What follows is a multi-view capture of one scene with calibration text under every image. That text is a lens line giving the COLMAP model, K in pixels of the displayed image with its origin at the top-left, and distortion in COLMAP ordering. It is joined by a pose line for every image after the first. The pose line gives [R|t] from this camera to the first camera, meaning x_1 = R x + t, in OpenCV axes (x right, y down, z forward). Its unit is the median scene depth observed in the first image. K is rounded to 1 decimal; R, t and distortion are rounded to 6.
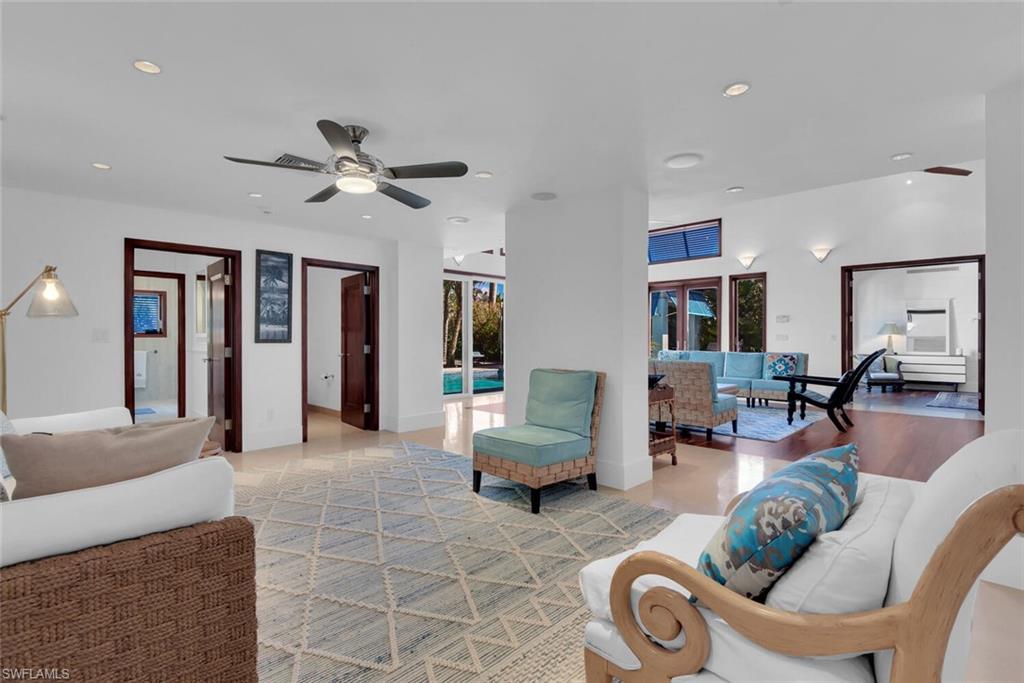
lens RADIAL K [[468.4, 0, 522.9], [0, 468.4, 338.6], [0, 0, 1]] dist [-0.015182, -0.001118]
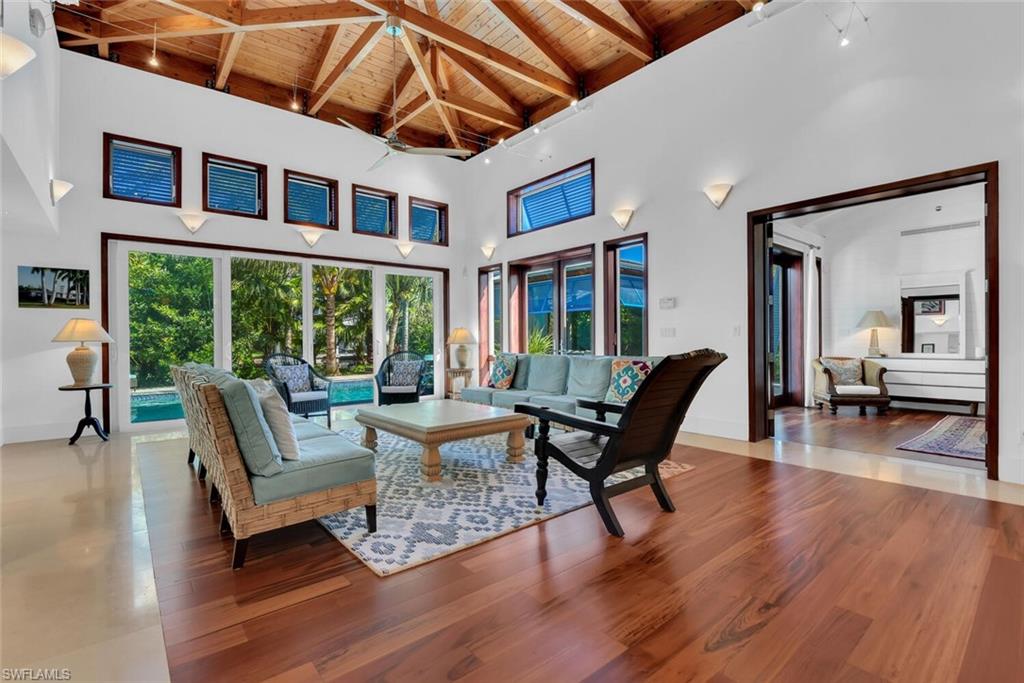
lens RADIAL K [[468.4, 0, 510.9], [0, 468.4, 338.9], [0, 0, 1]] dist [-0.015182, -0.001118]
pose [[0.995493, -0.010880, -0.094209, 0.401016], [0.010314, 0.999926, -0.006495, 0.008579], [0.094273, 0.005494, 0.995531, 0.343730]]
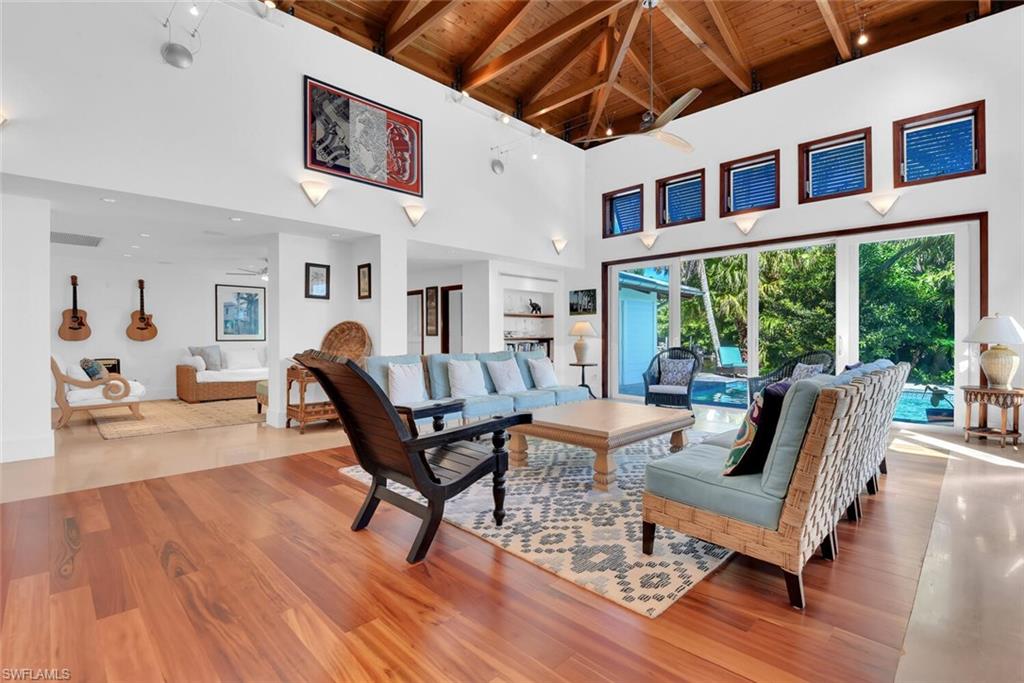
lens RADIAL K [[468.4, 0, 522.1], [0, 468.4, 336.5], [0, 0, 1]] dist [-0.015182, -0.001118]
pose [[-0.011957, 0.008069, -0.999896, 0.694669], [0.002709, 0.999964, 0.008037, -0.001583], [0.999925, -0.002613, -0.011979, 0.703104]]
